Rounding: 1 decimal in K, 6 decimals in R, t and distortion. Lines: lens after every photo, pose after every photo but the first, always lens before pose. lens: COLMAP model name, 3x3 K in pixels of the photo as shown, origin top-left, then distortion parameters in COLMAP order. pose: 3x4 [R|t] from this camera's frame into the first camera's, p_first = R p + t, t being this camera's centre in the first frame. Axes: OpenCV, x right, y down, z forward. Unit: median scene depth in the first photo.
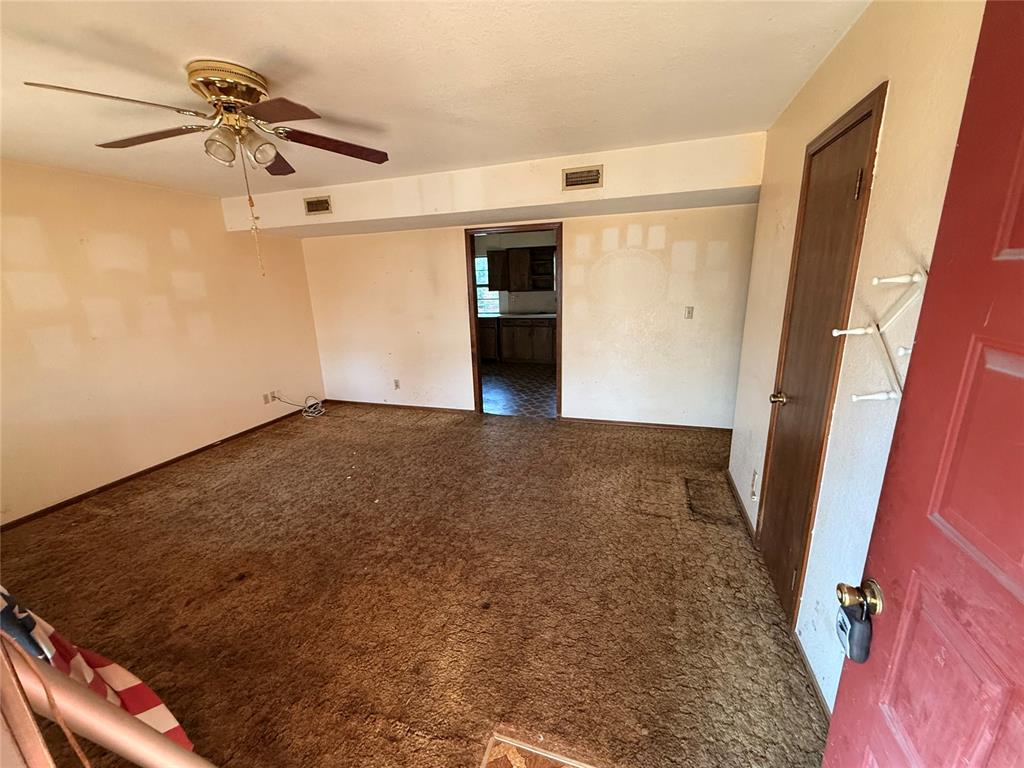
lens RADIAL K [[412.6, 0, 512.4], [0, 412.6, 381.3], [0, 0, 1]] dist [0.000642, 0.000847]
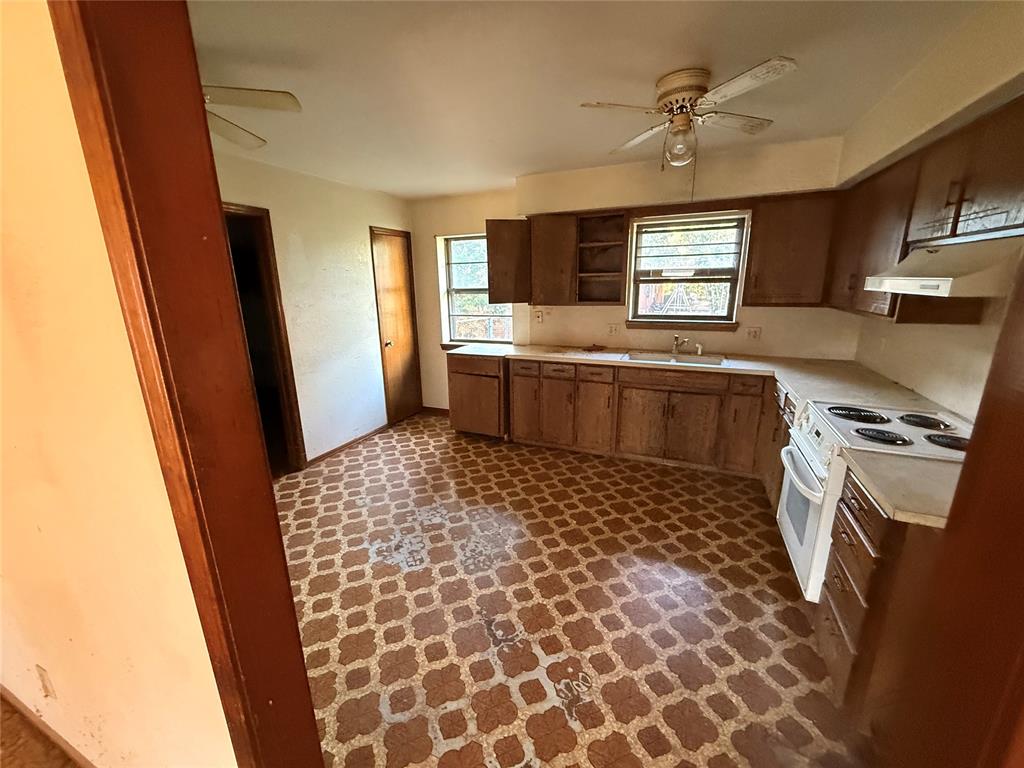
lens RADIAL K [[412.6, 0, 510.7], [0, 412.6, 387.7], [0, 0, 1]] dist [0.000642, 0.000847]
pose [[0.995234, 0.037955, -0.089831, 0.016393], [-0.039248, 0.999149, -0.012667, -0.111344], [0.089274, 0.016133, 0.995876, 0.511521]]
